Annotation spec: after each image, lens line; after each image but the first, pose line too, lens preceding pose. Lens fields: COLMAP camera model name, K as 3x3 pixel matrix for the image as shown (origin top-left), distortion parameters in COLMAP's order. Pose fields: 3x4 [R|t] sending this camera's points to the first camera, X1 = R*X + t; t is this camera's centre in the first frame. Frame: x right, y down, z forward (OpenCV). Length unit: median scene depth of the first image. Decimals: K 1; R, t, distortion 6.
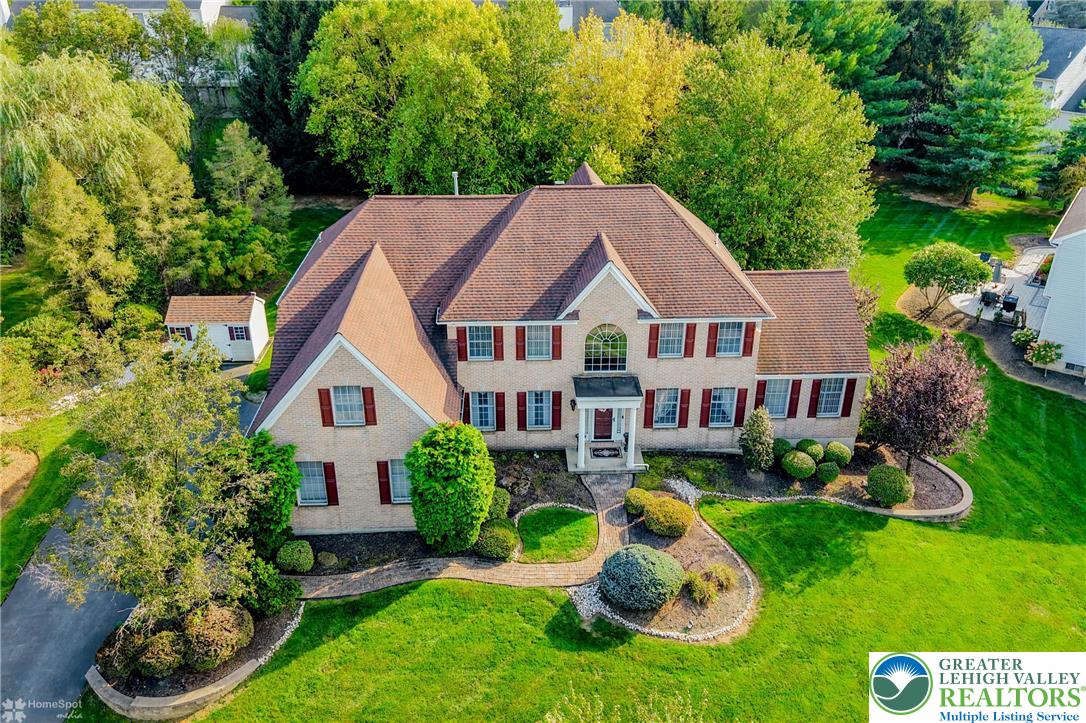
lens RADIAL K [[871.2, 0, 541.6], [0, 871.2, 367.5], [0, 0, 1]] dist [0.024269, -0.039005]
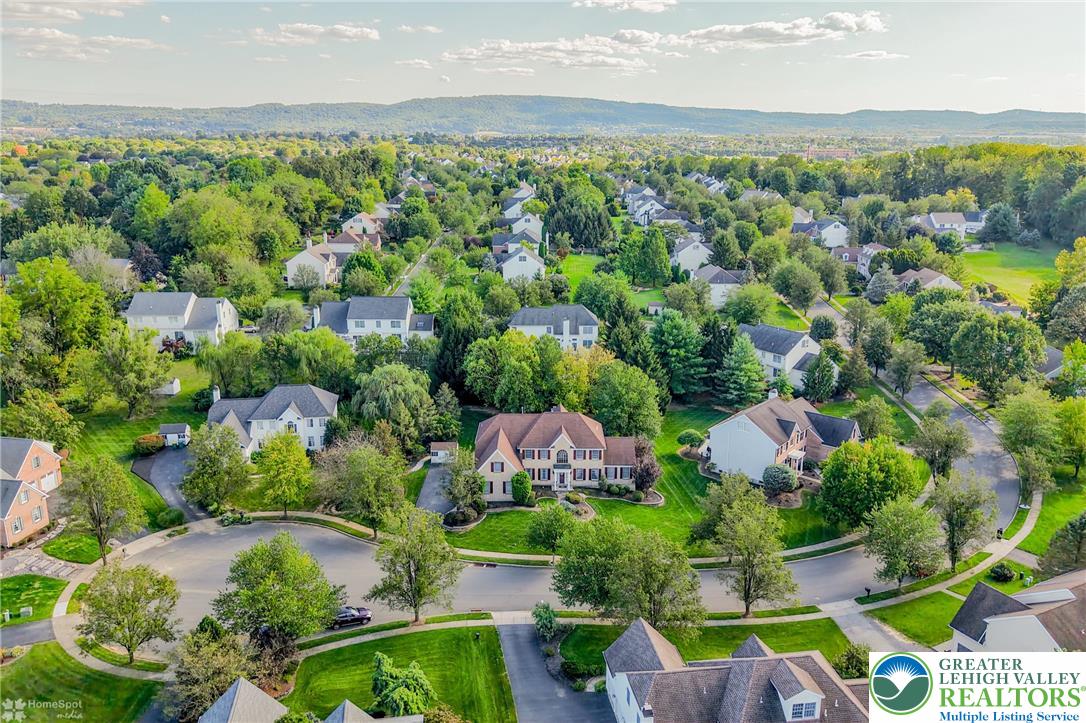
lens RADIAL K [[871.2, 0, 538.3], [0, 871.2, 357.2], [0, 0, 1]] dist [0.024269, -0.039005]
pose [[0.998865, 0.012924, -0.045841, 0.133611], [-0.021924, 0.979211, -0.201655, 0.306788], [0.042282, 0.202431, 0.978383, -2.670182]]
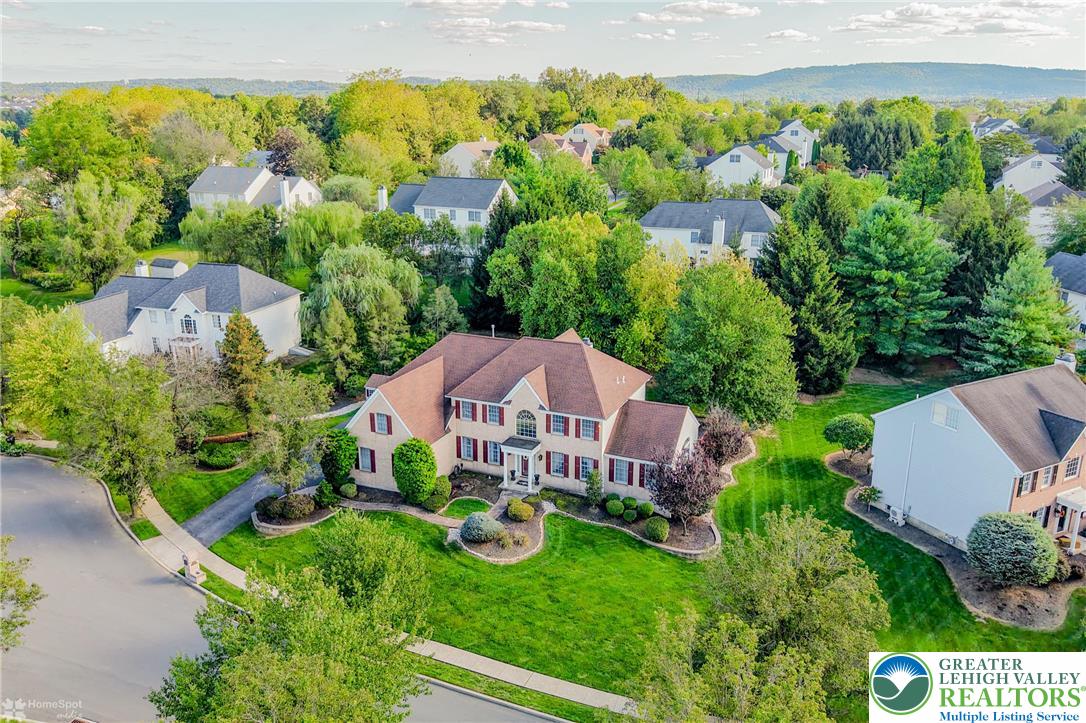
lens RADIAL K [[871.2, 0, 542.7], [0, 871.2, 363.6], [0, 0, 1]] dist [0.024269, -0.039005]
pose [[0.899230, 0.124494, -0.419388, 0.847595], [-0.195465, 0.971979, -0.130576, 0.086800], [0.391380, 0.199394, 0.898367, -0.667462]]
